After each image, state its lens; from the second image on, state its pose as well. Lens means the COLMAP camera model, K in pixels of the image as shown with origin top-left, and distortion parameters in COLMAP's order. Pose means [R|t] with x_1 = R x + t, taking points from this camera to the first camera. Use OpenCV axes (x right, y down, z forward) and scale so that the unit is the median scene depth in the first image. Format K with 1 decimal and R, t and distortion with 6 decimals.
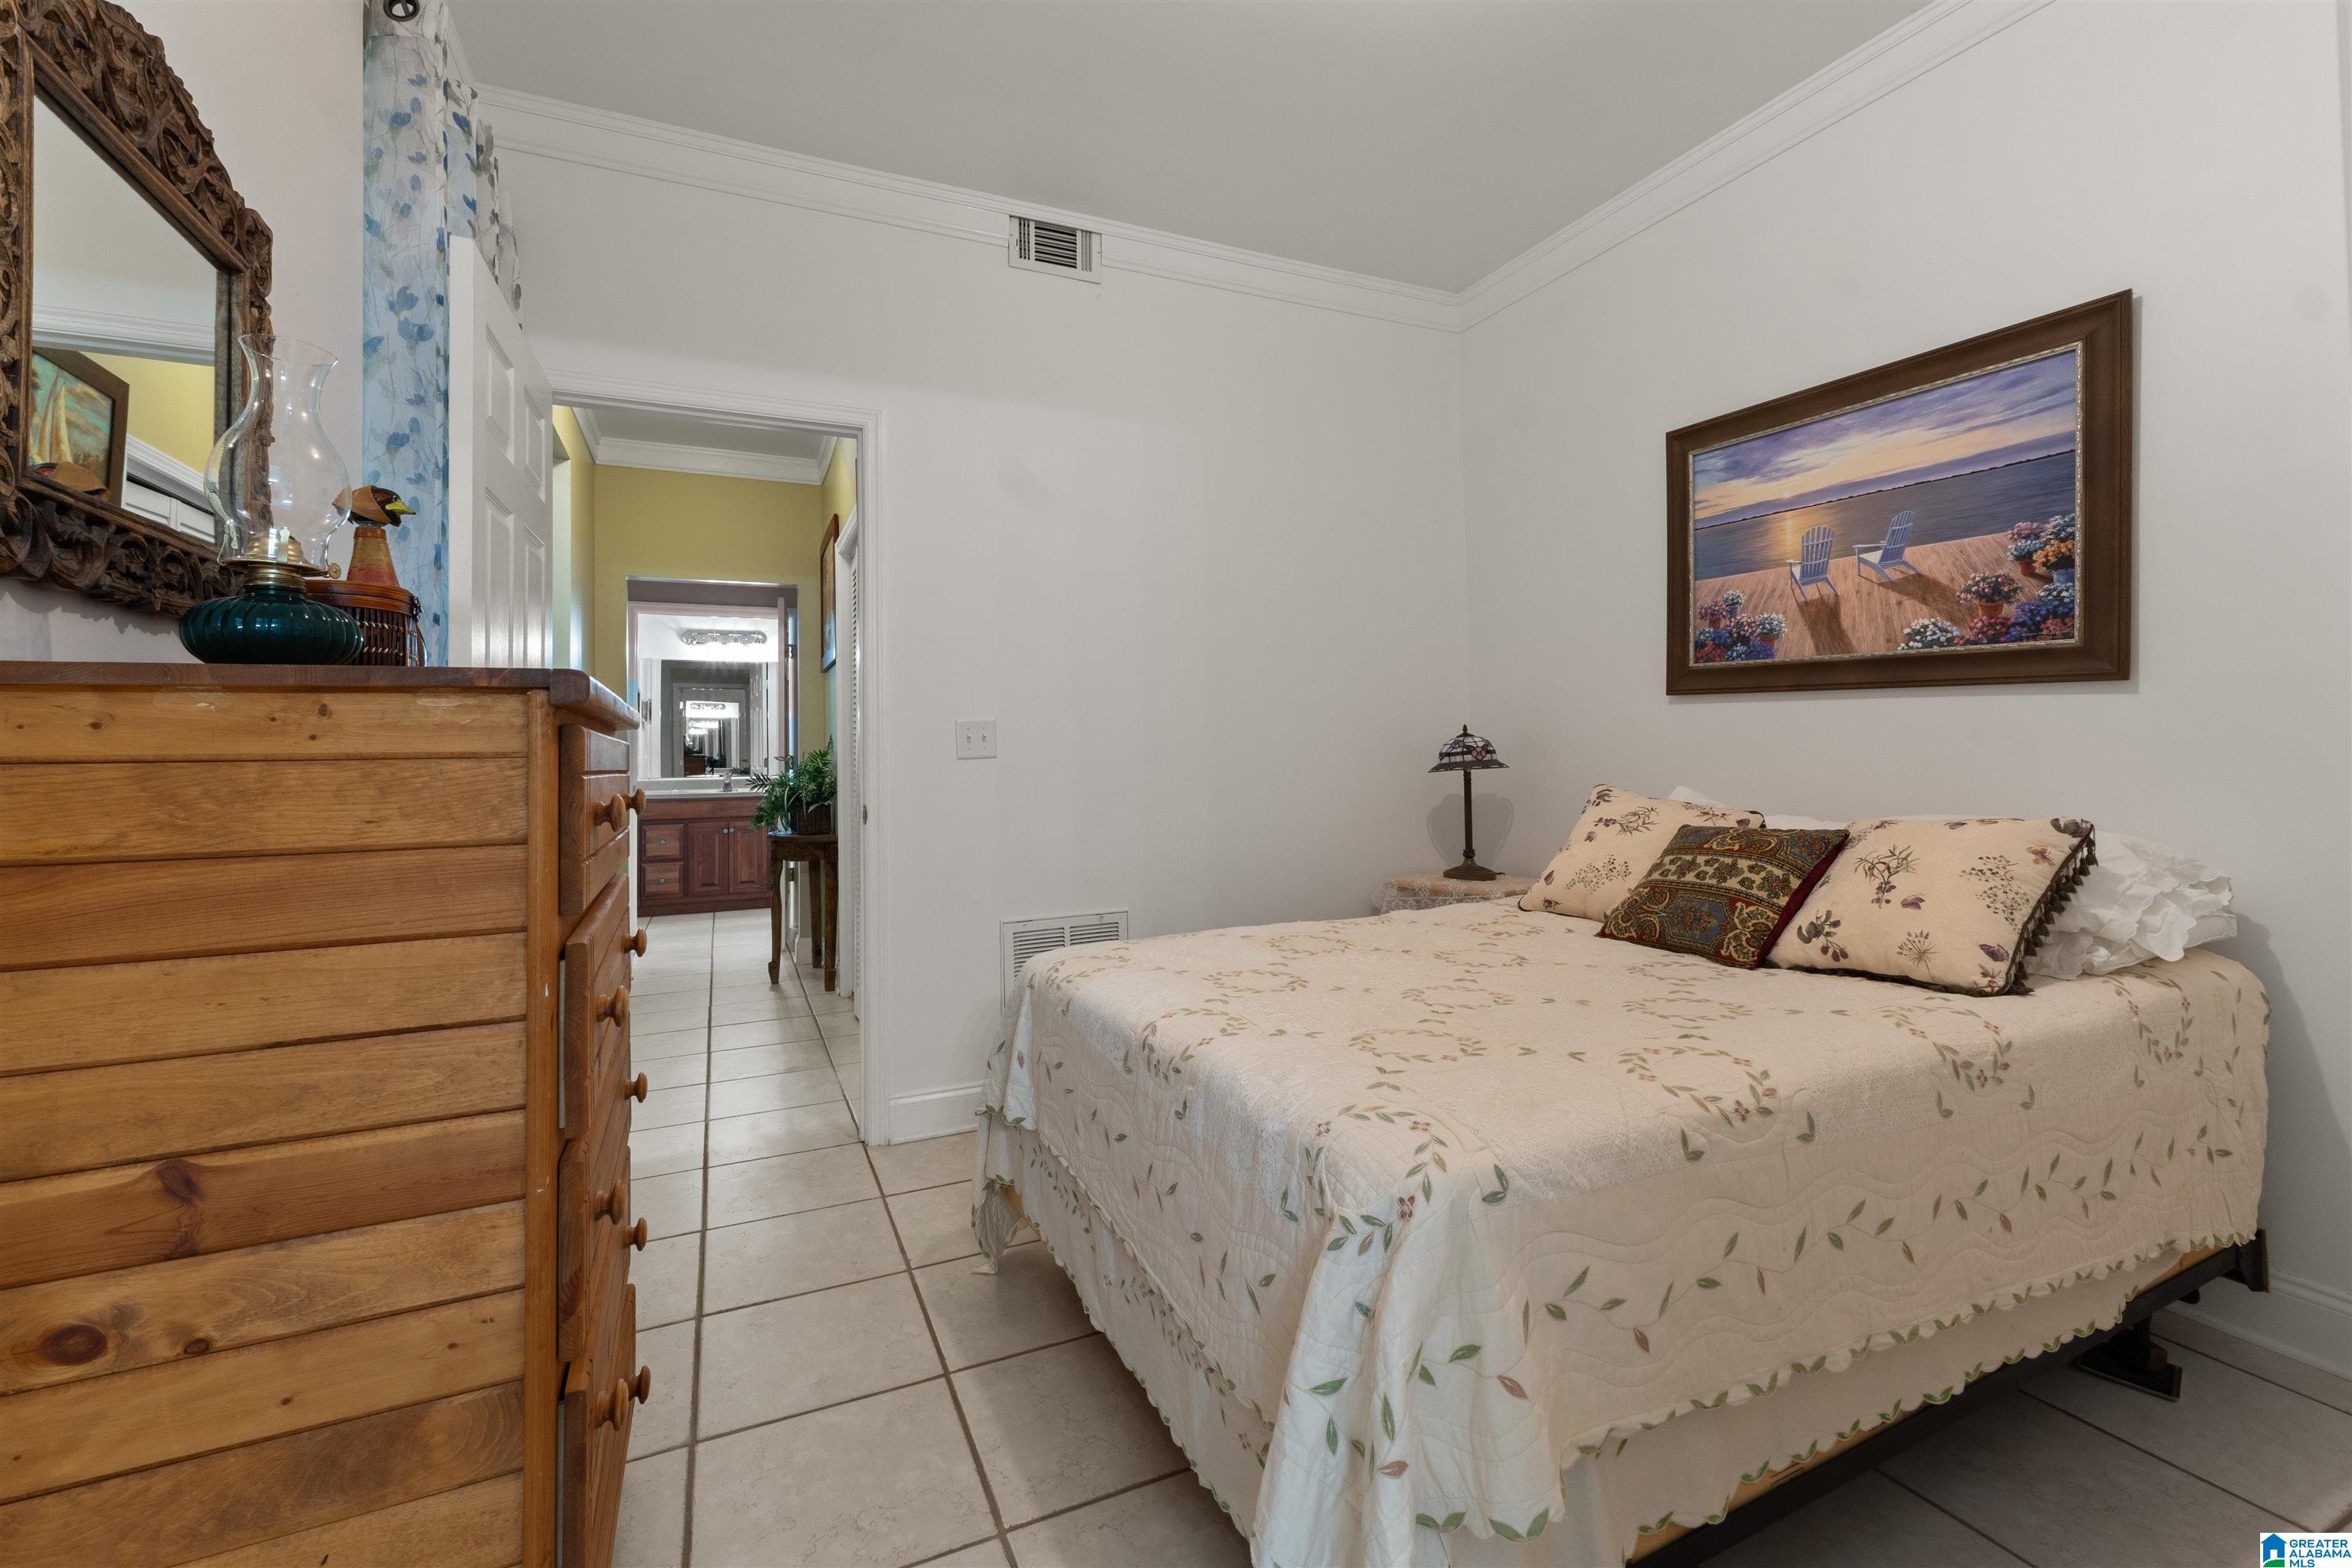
lens RADIAL K [[988.9, 0, 1179.8], [0, 988.9, 729.1], [0, 0, 1]] dist [-0.004033, 0.001053]
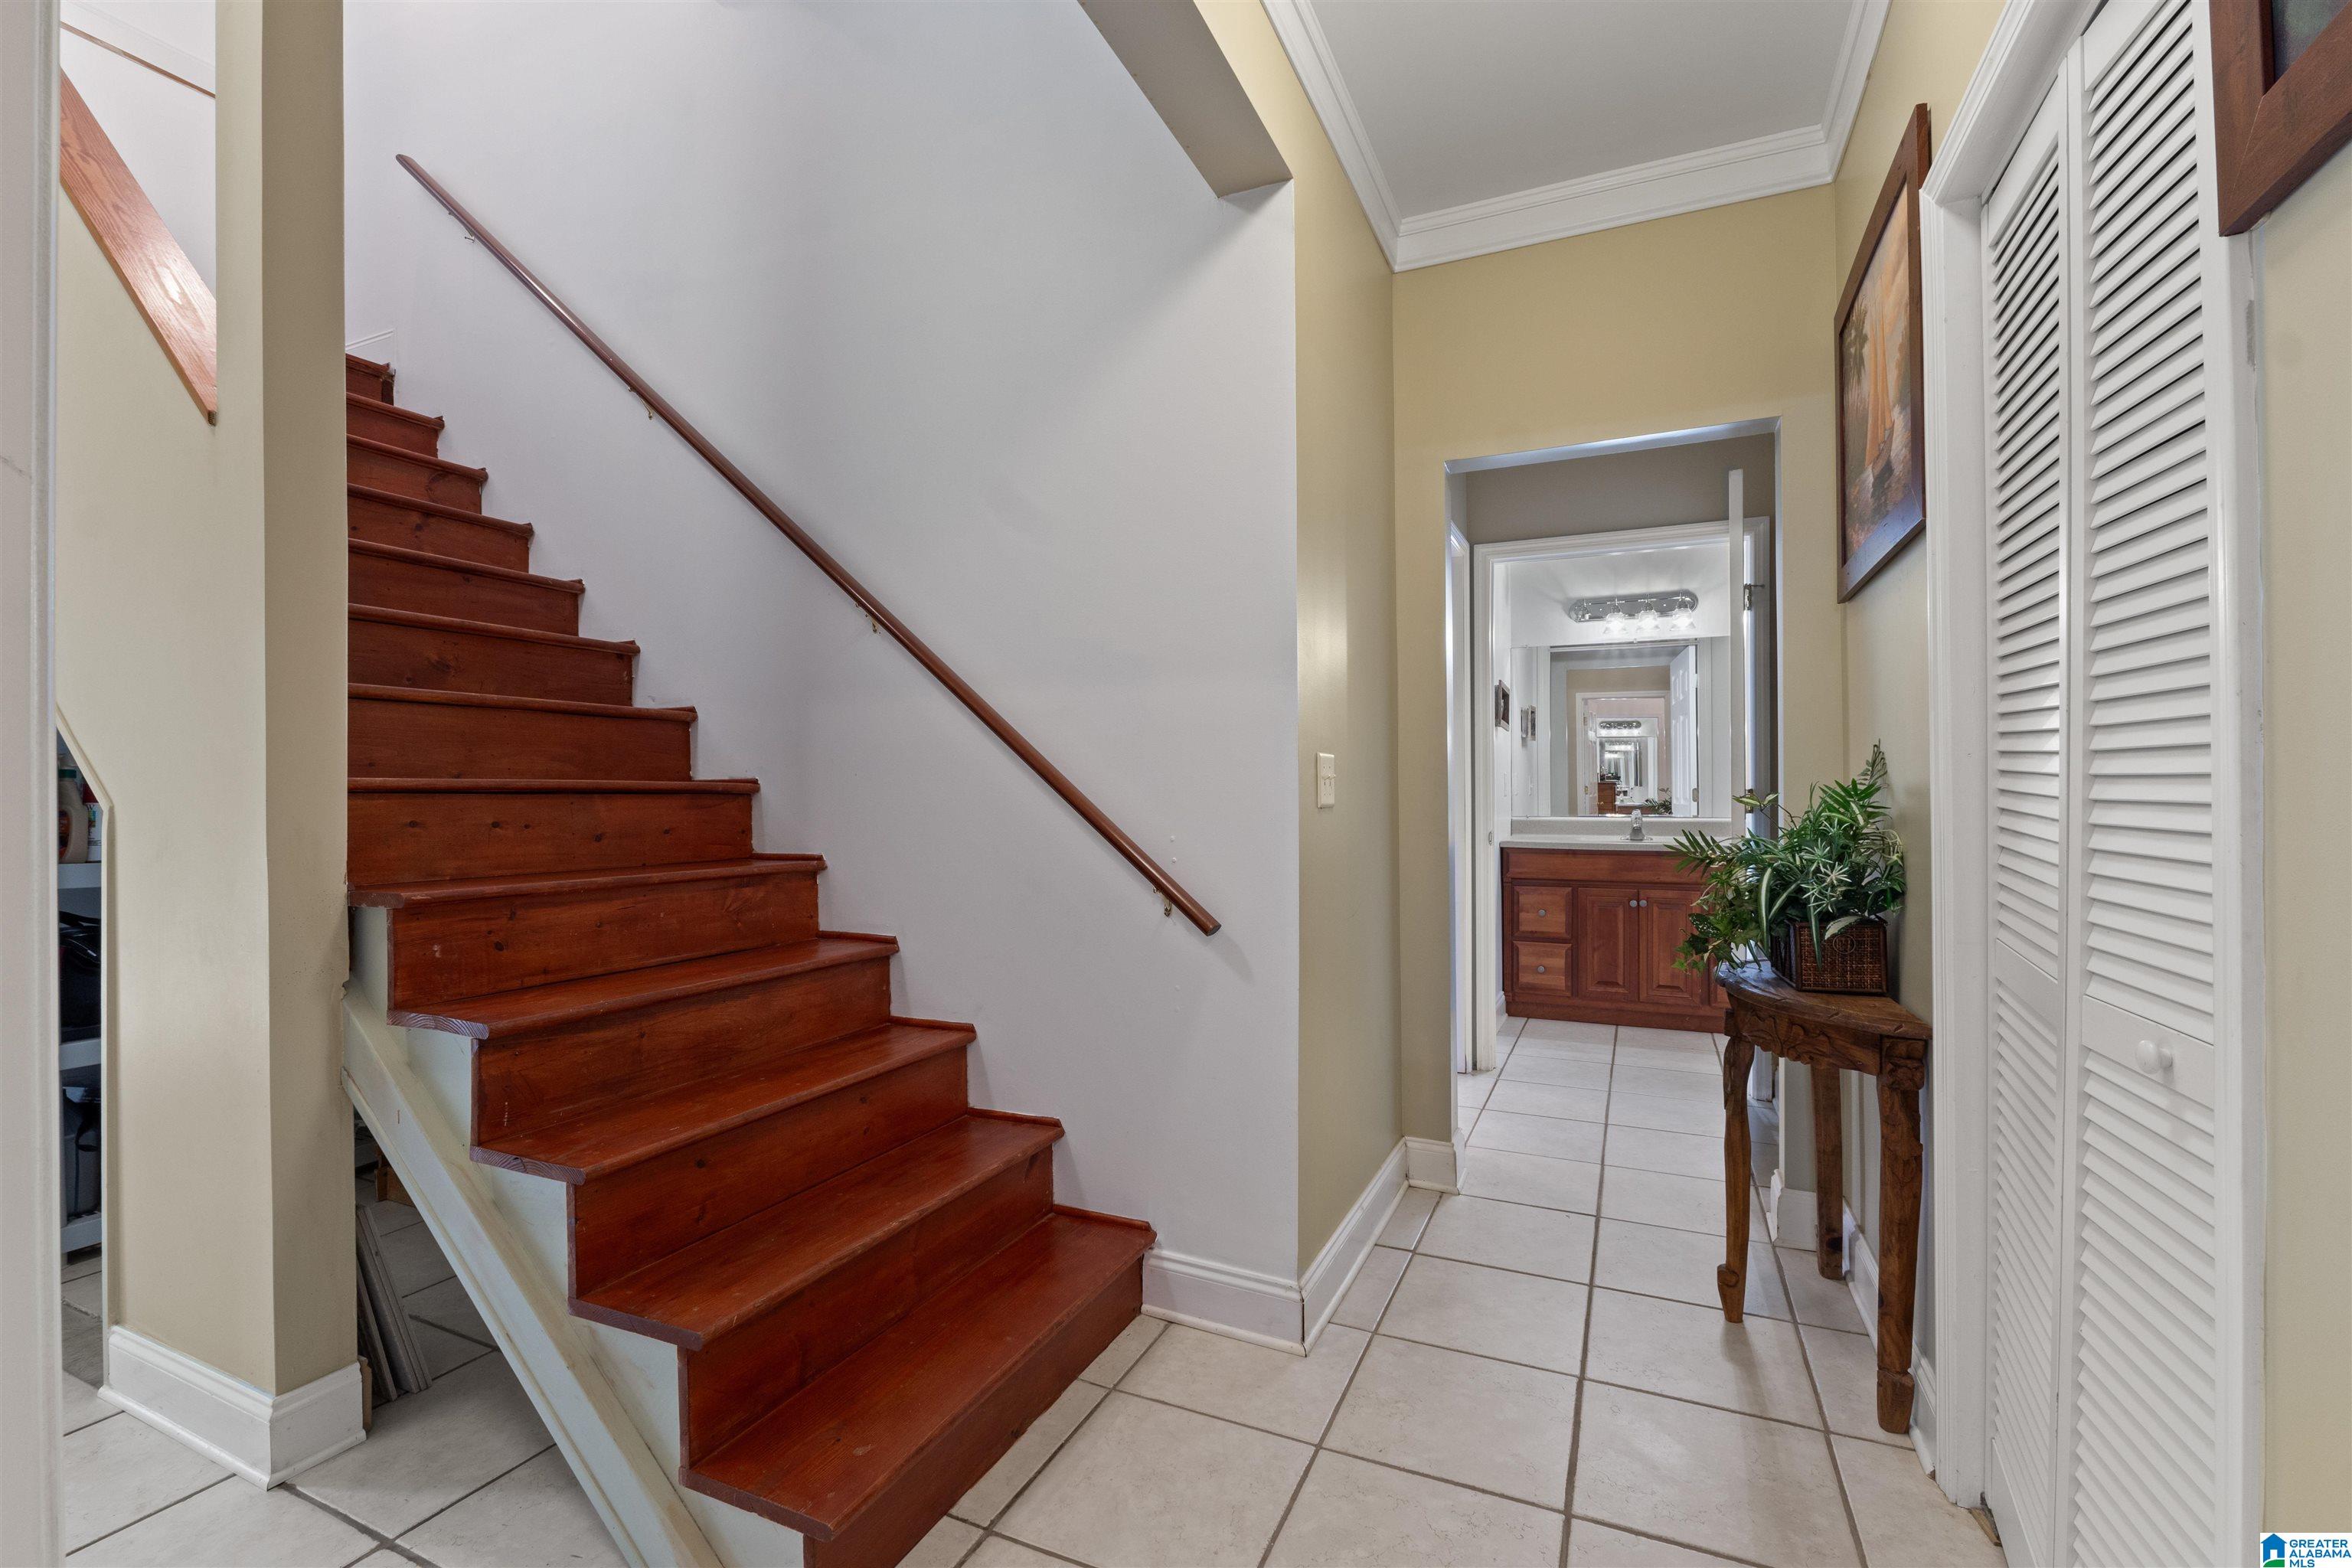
lens RADIAL K [[988.9, 0, 1181.1], [0, 988.9, 778.6], [0, 0, 1]] dist [-0.004033, 0.001053]
pose [[0.644253, 0.004195, -0.764801, -0.427722], [0.014833, 0.999728, 0.017979, 0.016374], [0.764668, -0.022927, 0.644016, 0.979988]]
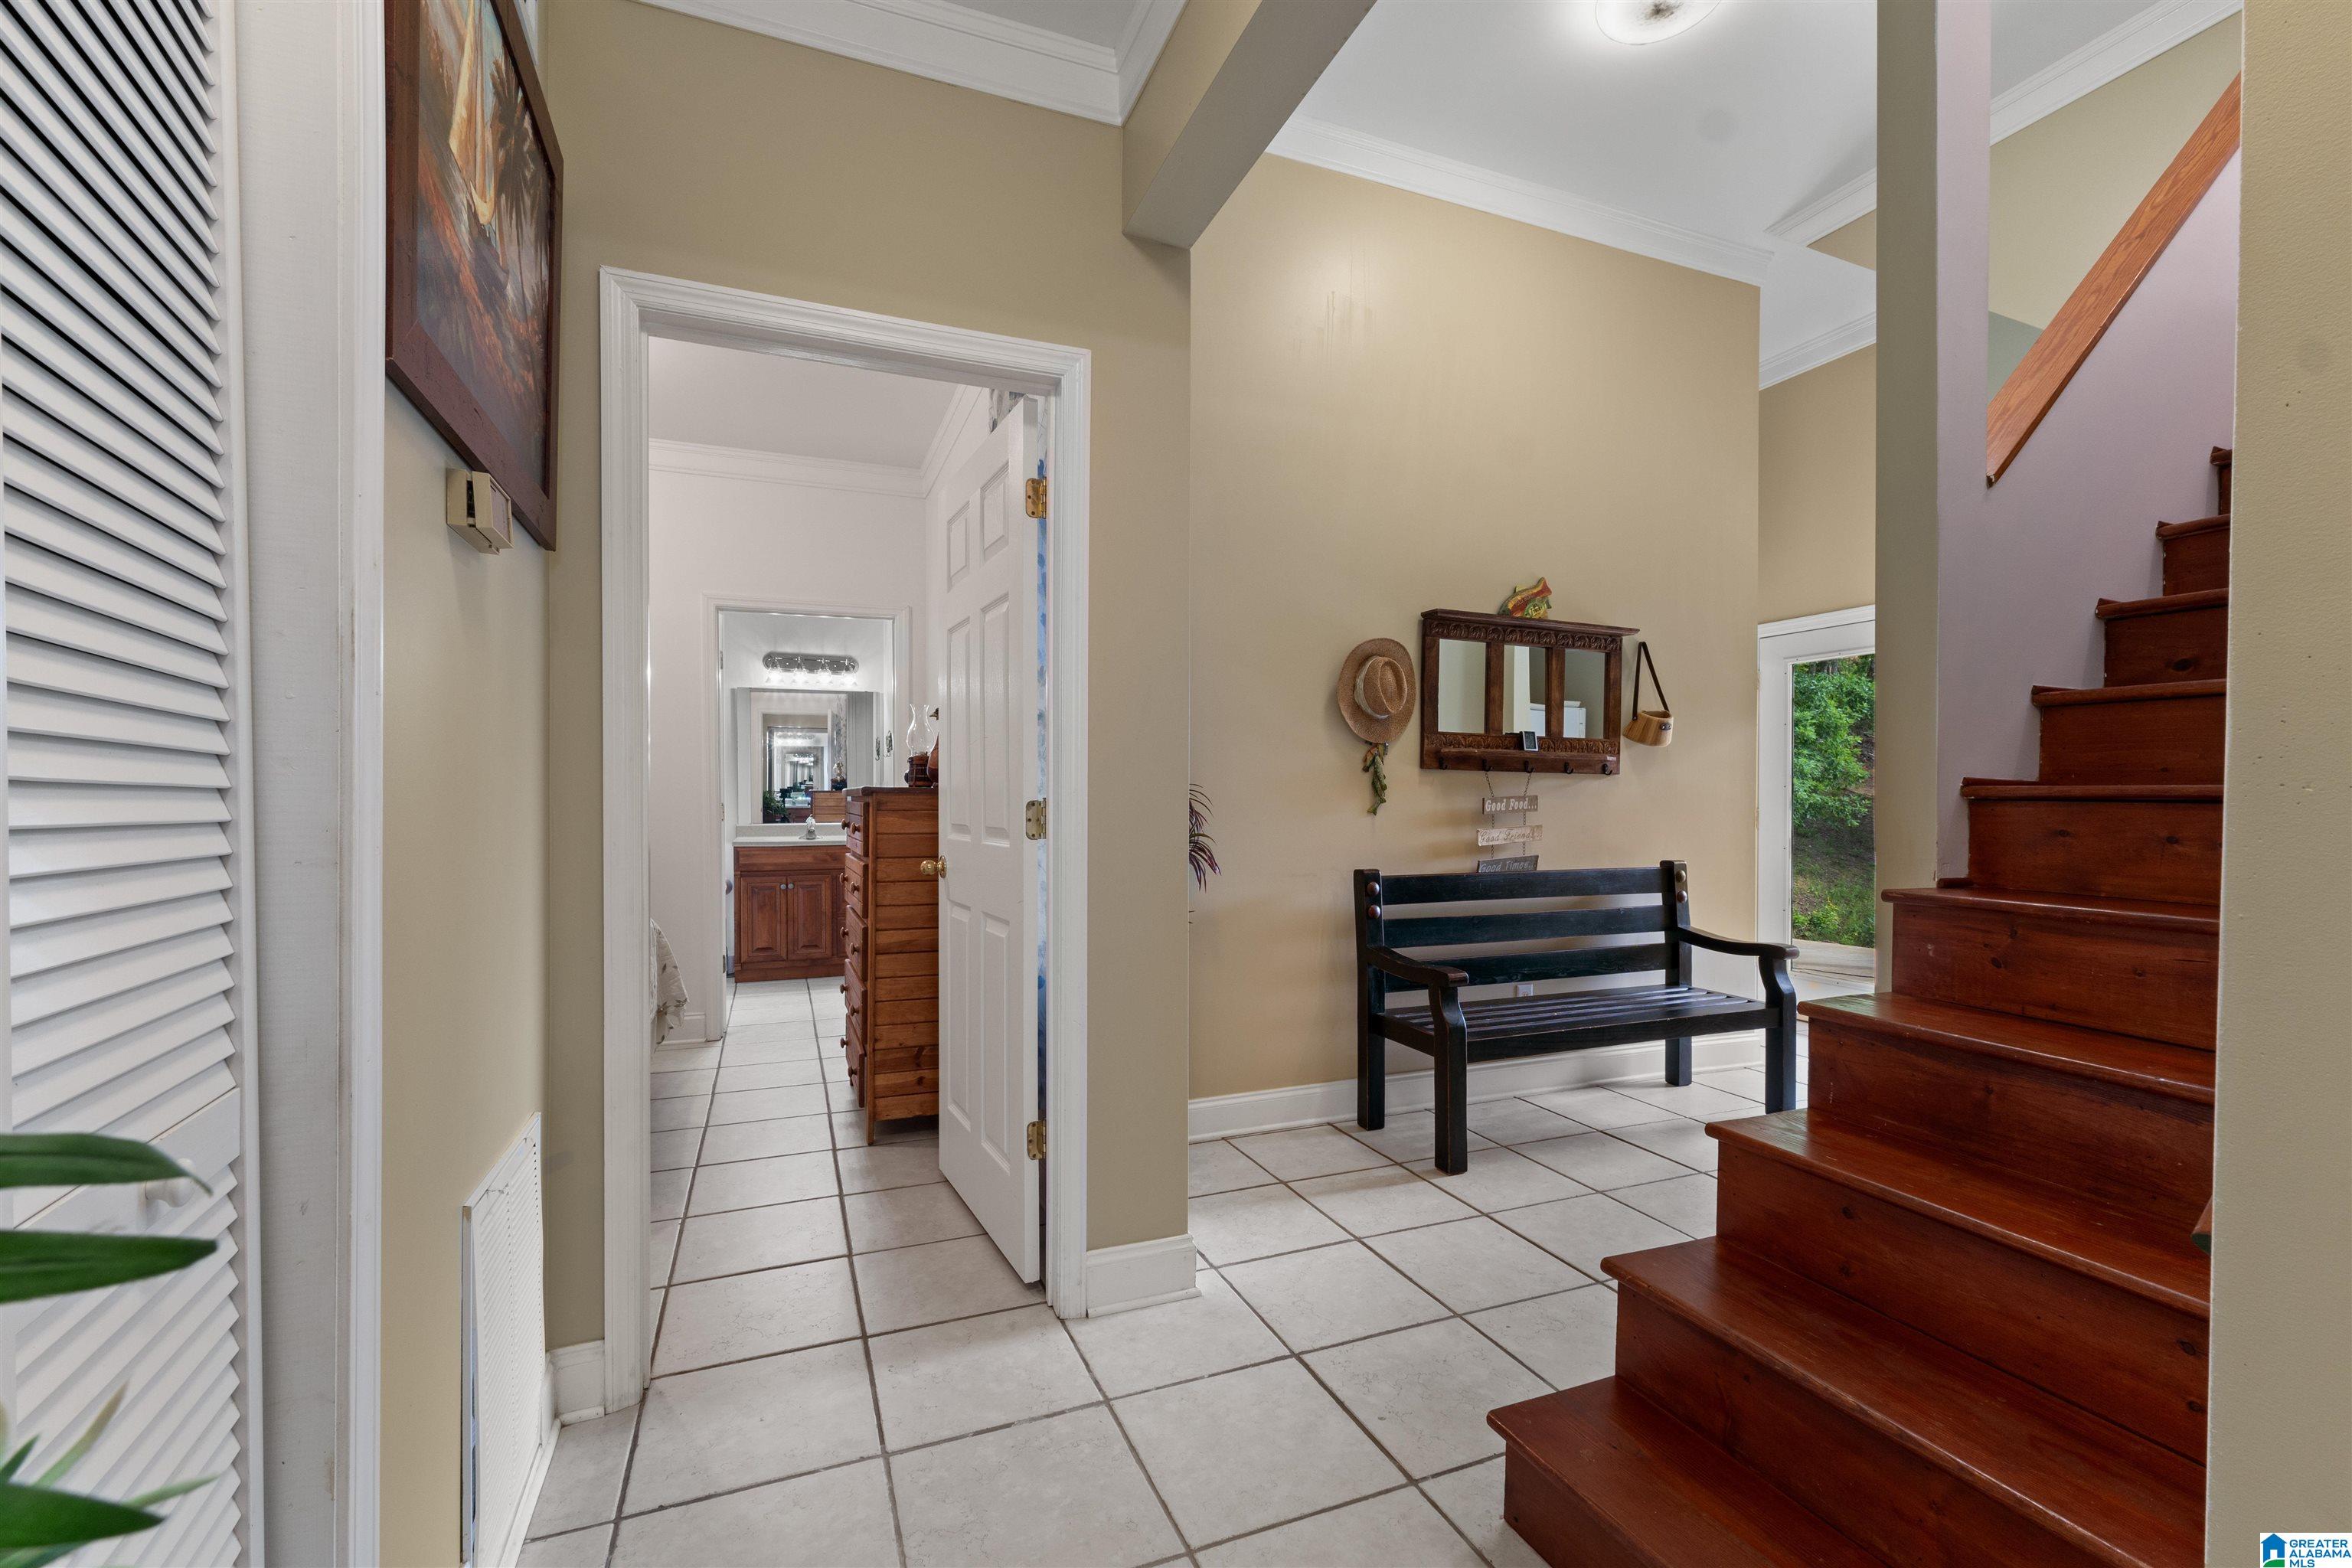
lens RADIAL K [[988.9, 0, 1176.4], [0, 988.9, 797.3], [0, 0, 1]] dist [-0.004033, 0.001053]
pose [[-0.998866, 0.013995, 0.045497, -0.747615], [0.012704, 0.999512, -0.028537, 0.040771], [-0.045874, -0.027927, -0.998557, 1.732736]]
